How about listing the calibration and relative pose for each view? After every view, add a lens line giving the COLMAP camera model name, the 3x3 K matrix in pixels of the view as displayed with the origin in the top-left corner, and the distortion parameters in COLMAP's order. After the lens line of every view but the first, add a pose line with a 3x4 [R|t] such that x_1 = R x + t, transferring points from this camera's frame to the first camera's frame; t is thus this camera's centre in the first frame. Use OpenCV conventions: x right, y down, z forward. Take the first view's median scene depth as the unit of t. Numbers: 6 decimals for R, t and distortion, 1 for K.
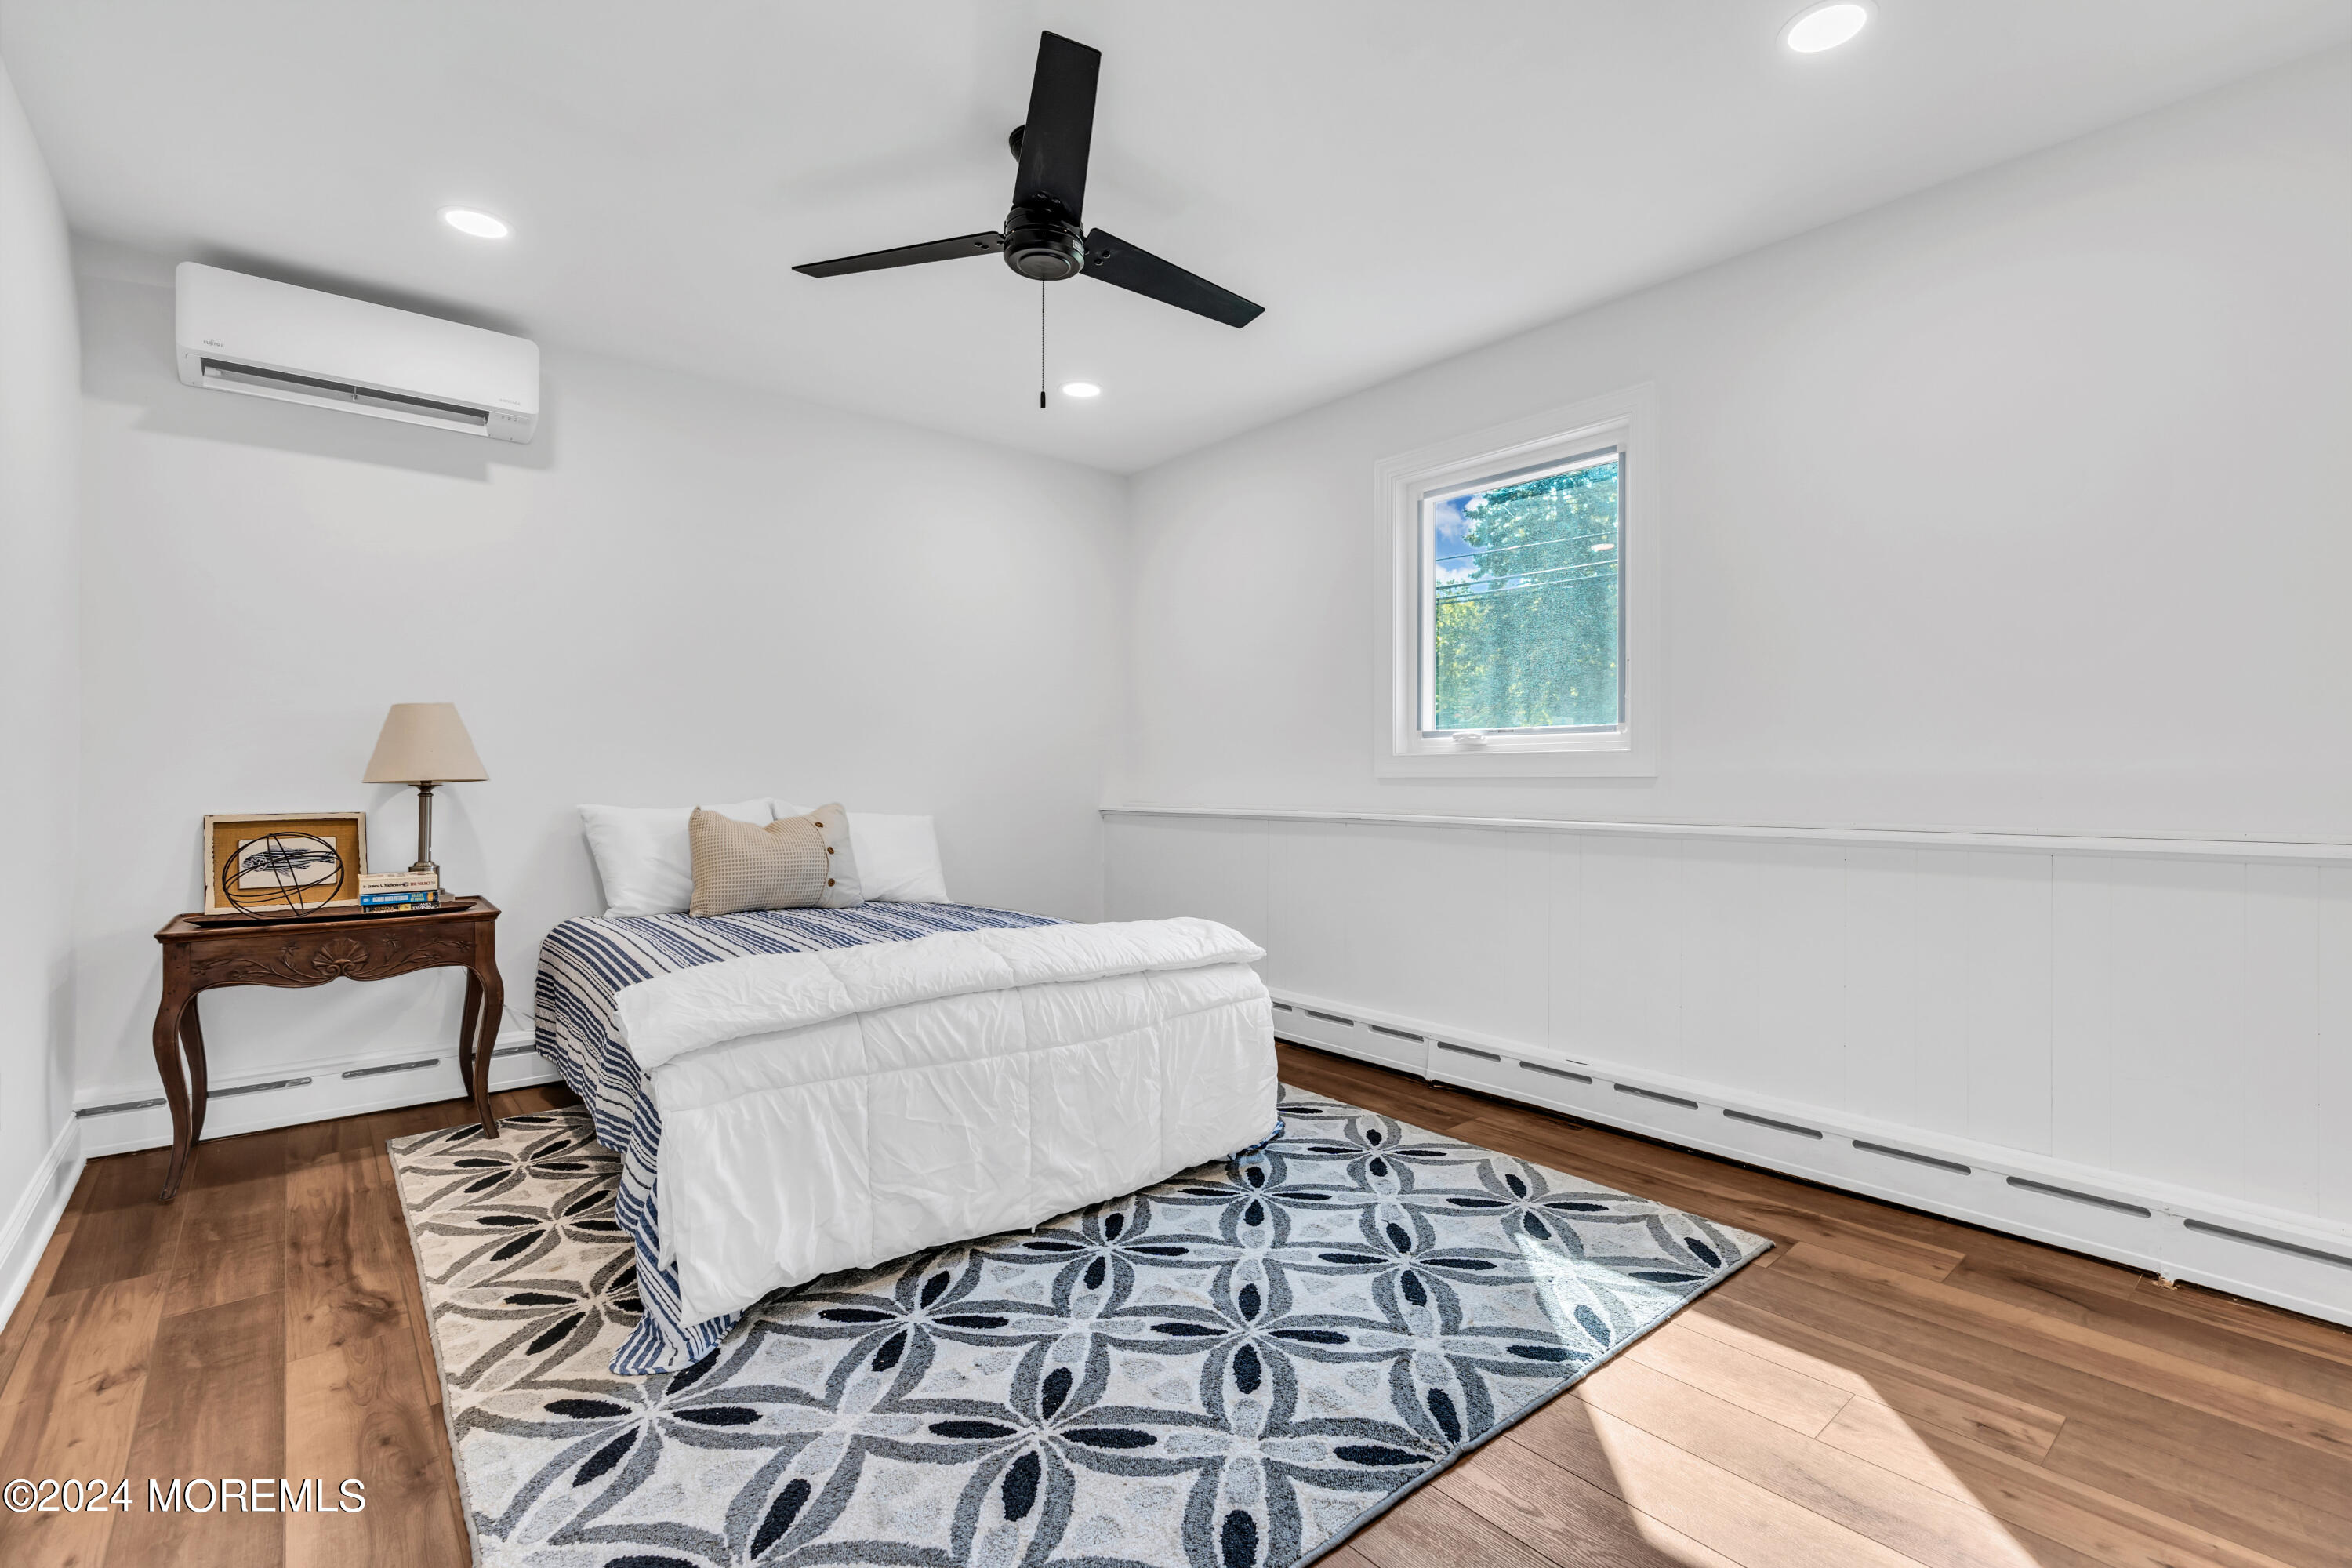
lens RADIAL K [[1077.1, 0, 1178.7], [0, 1077.1, 771.1], [0, 0, 1]] dist [-0.010133, 0.002696]
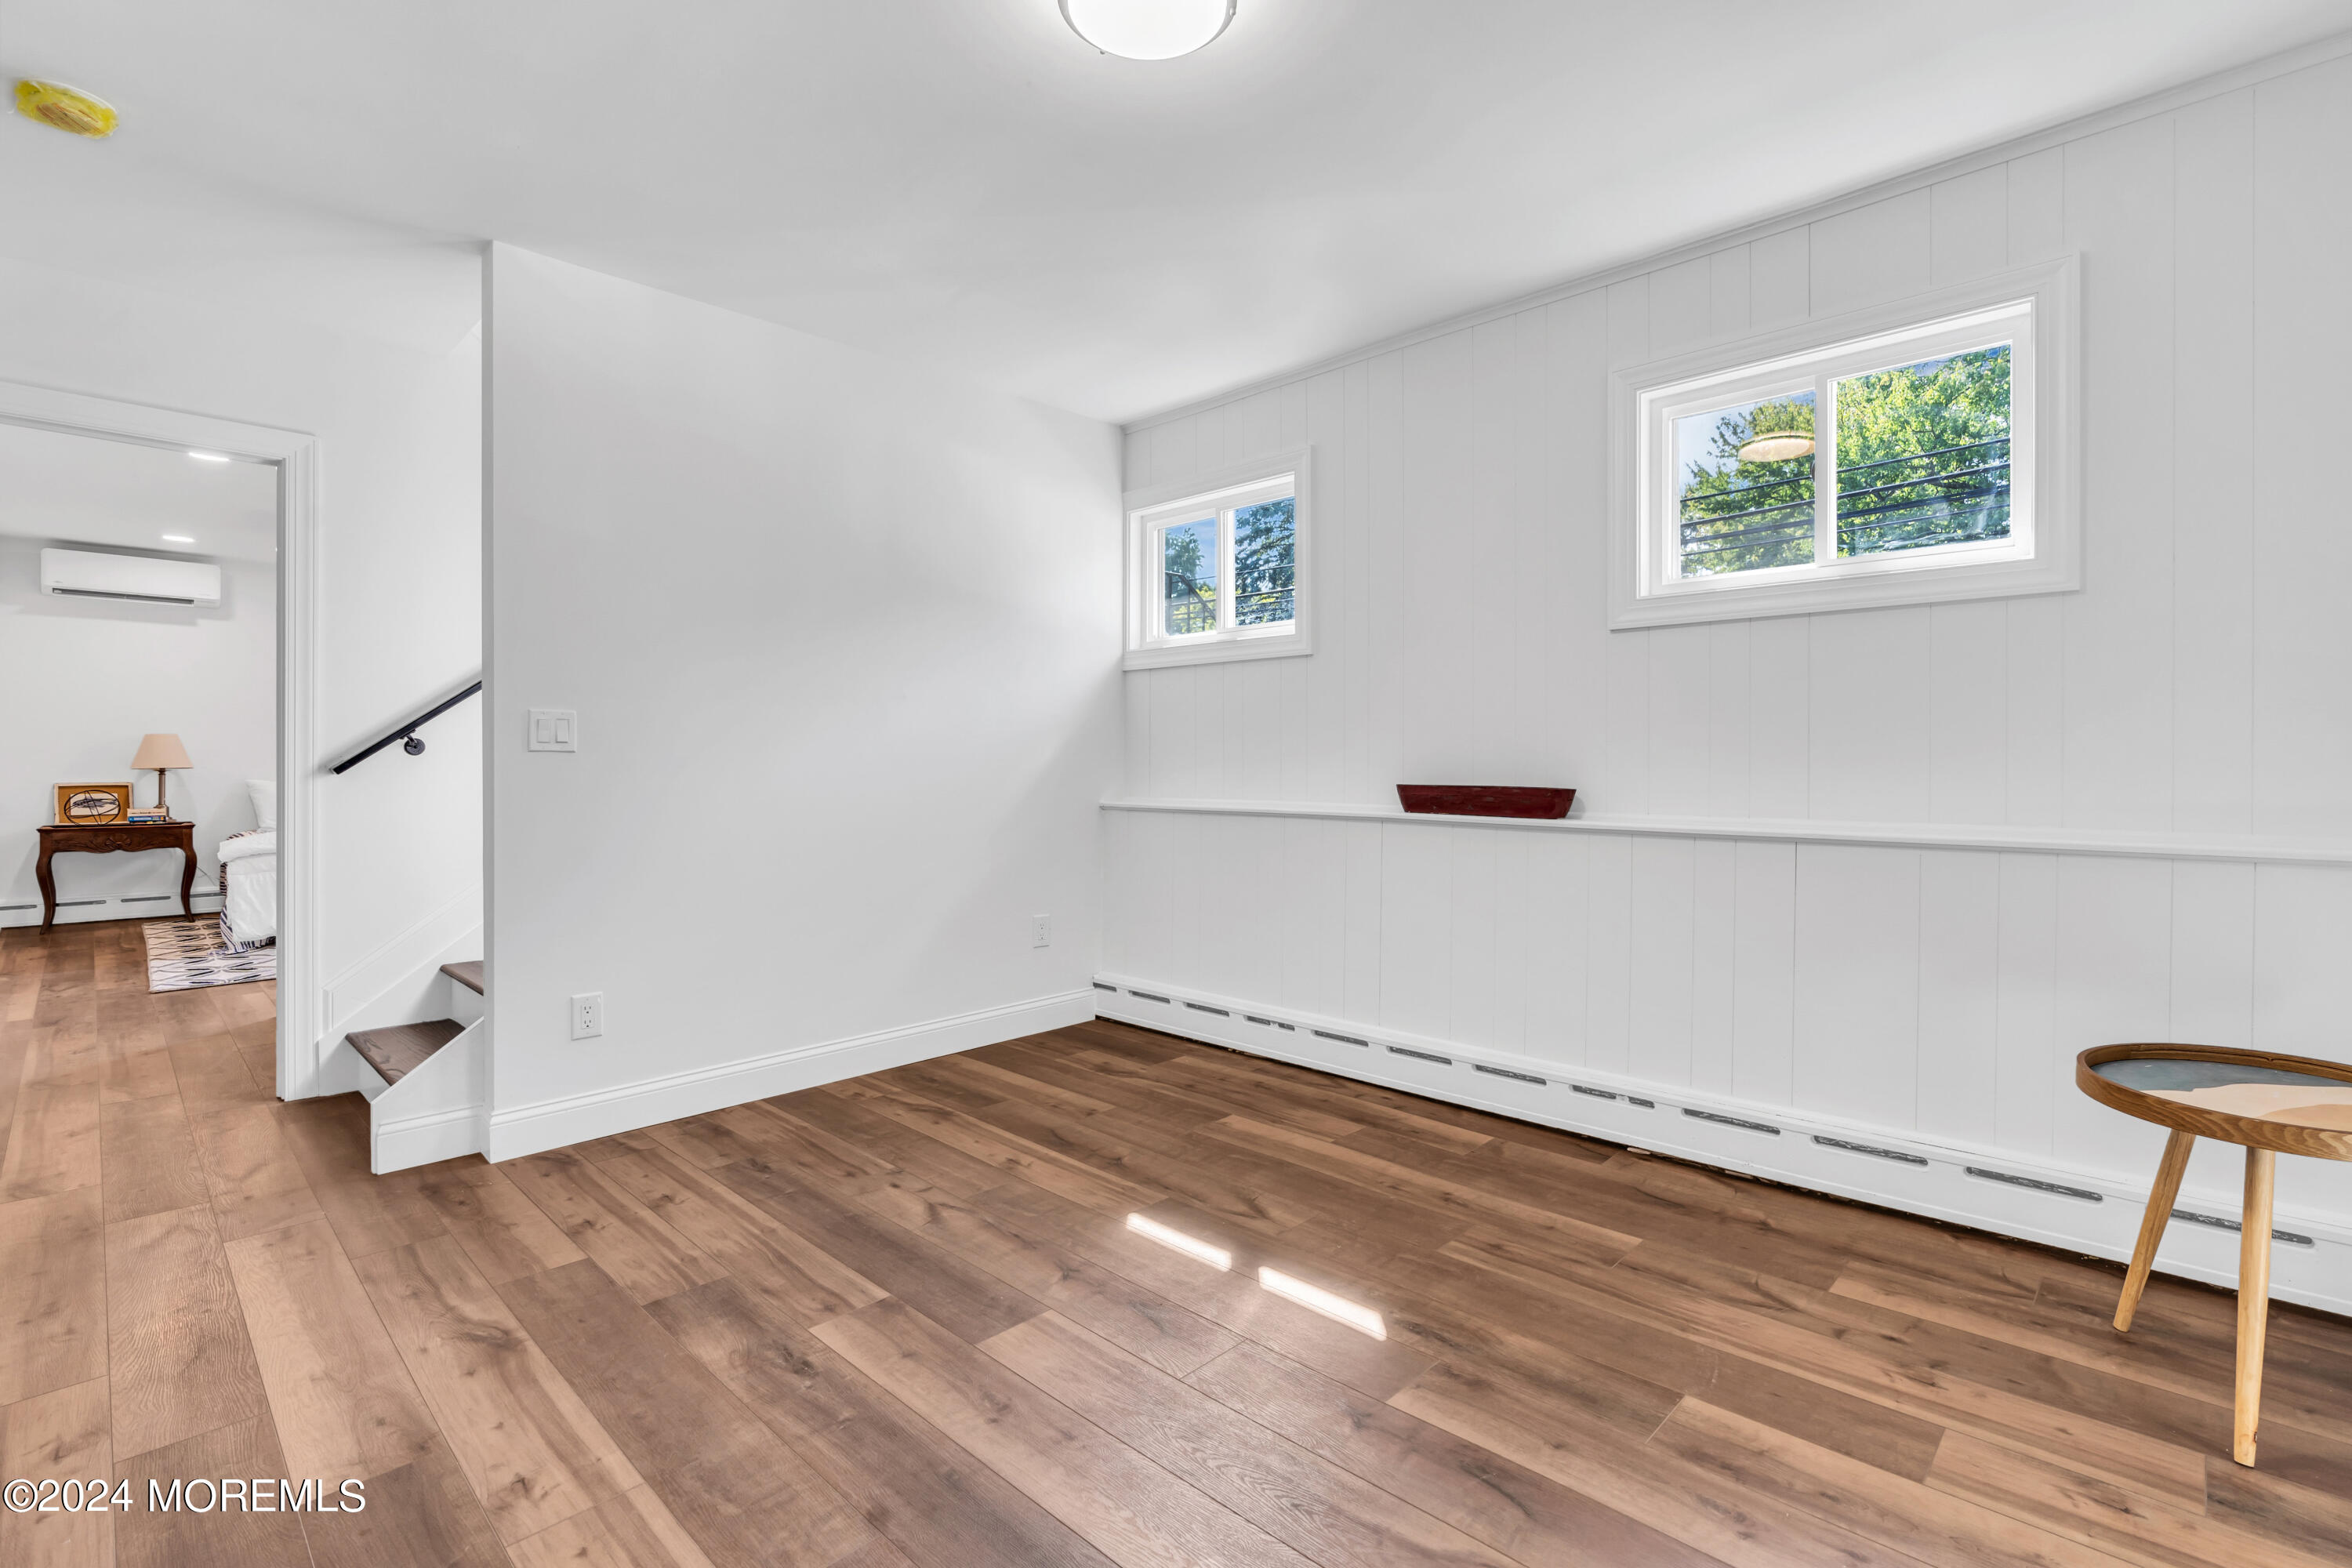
lens RADIAL K [[1077.1, 0, 1185.7], [0, 1077.1, 779.1], [0, 0, 1]] dist [-0.010133, 0.002696]
pose [[0.994718, 0.002846, 0.102610, 1.247982], [-0.004098, 0.999920, 0.011994, -0.004421], [-0.102567, -0.012351, 0.994649, -1.503989]]
